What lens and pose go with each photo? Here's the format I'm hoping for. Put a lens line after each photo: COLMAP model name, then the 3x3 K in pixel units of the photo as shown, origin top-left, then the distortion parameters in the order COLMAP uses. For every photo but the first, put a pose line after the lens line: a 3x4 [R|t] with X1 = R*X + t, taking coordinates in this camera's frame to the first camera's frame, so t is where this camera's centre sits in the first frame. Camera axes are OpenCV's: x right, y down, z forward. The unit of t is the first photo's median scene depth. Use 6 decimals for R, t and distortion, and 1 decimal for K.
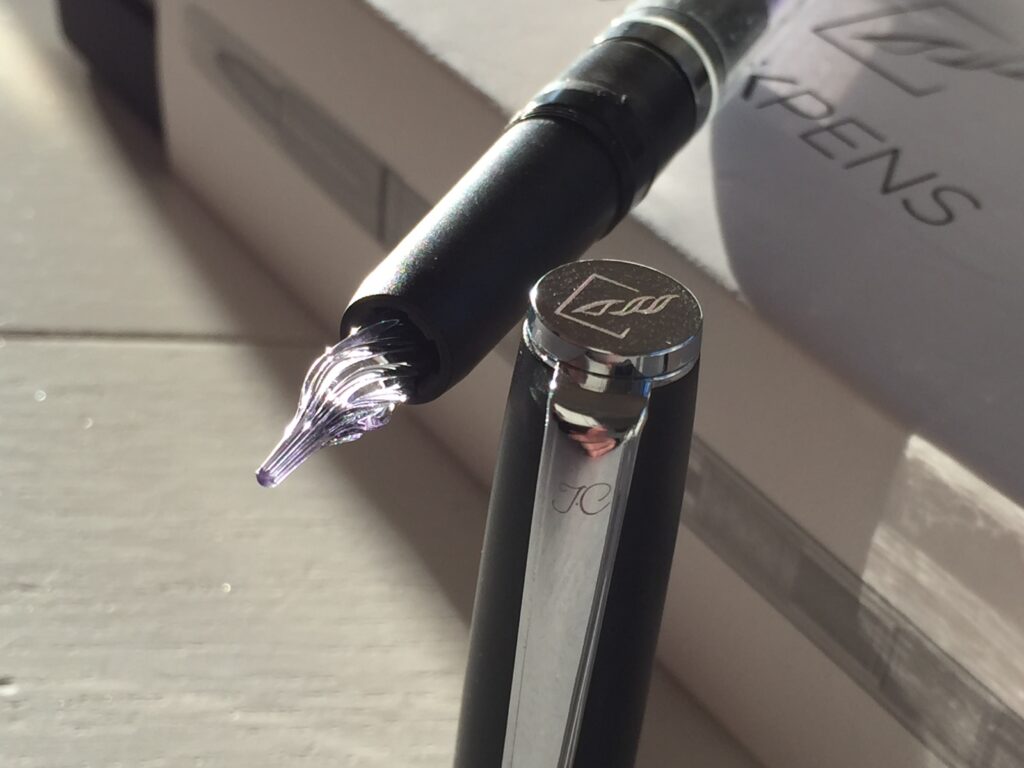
lens RADIAL K [[1922.8, 0, 512.0], [0, 1922.8, 384.0], [0, 0, 1]] dist [0.037768, 0.206245]
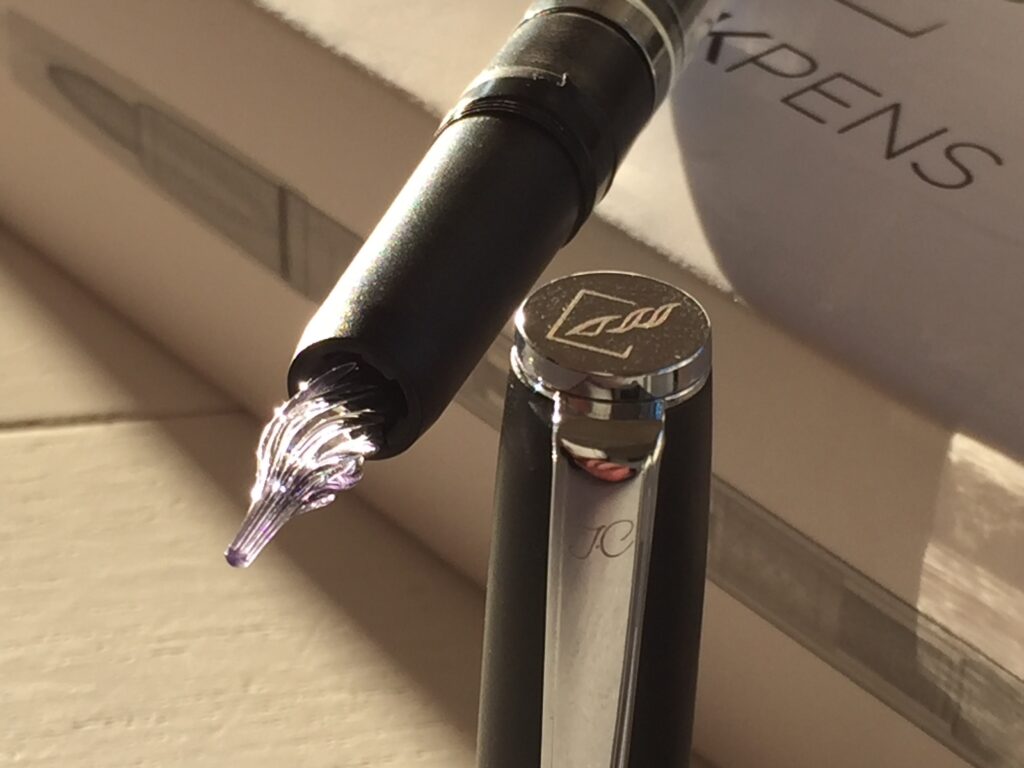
lens RADIAL K [[2682.6, 0, 512.0], [0, 2682.6, 384.0], [0, 0, 1]] dist [0.142620, -0.104774]
pose [[0.992784, -0.109035, 0.049921, -0.055983], [0.110161, 0.993704, -0.020396, 0.007668], [-0.047383, 0.025748, 0.998545, -0.232481]]
